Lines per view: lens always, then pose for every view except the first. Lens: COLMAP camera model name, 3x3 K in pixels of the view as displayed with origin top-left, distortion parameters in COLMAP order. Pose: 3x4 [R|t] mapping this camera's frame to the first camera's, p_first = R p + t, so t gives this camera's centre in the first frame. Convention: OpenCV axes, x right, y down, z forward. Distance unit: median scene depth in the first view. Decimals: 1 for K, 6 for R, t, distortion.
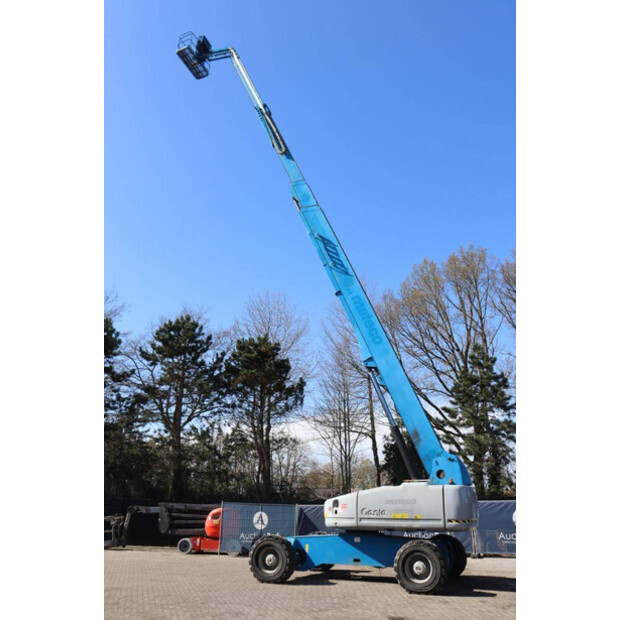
lens RADIAL K [[525.0, 0, 310.0], [0, 525.0, 310.0], [0, 0, 1]] dist [-0.153719, 0.156929]
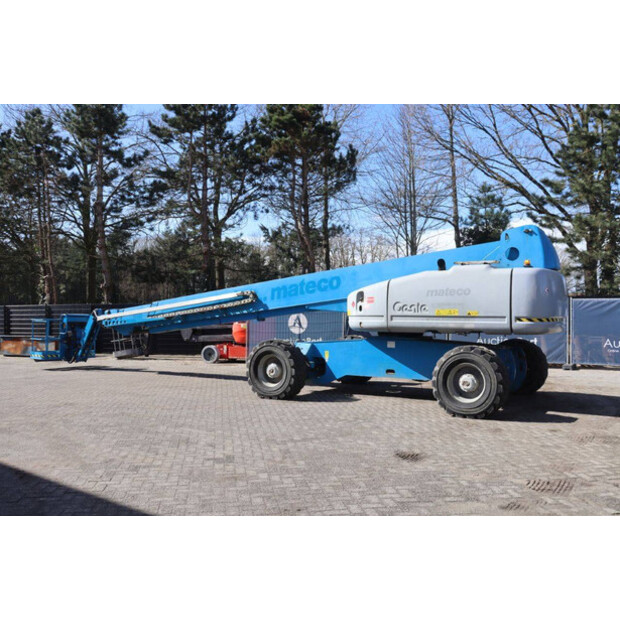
lens RADIAL K [[595.0, 0, 310.0], [0, 595.0, 310.0], [0, 0, 1]] dist [-0.101284, 0.021433]
pose [[0.986978, -0.010163, -0.160536, 0.097241], [0.065852, 0.936067, 0.345604, 0.088241], [0.146760, -0.351675, 0.924546, 0.187749]]
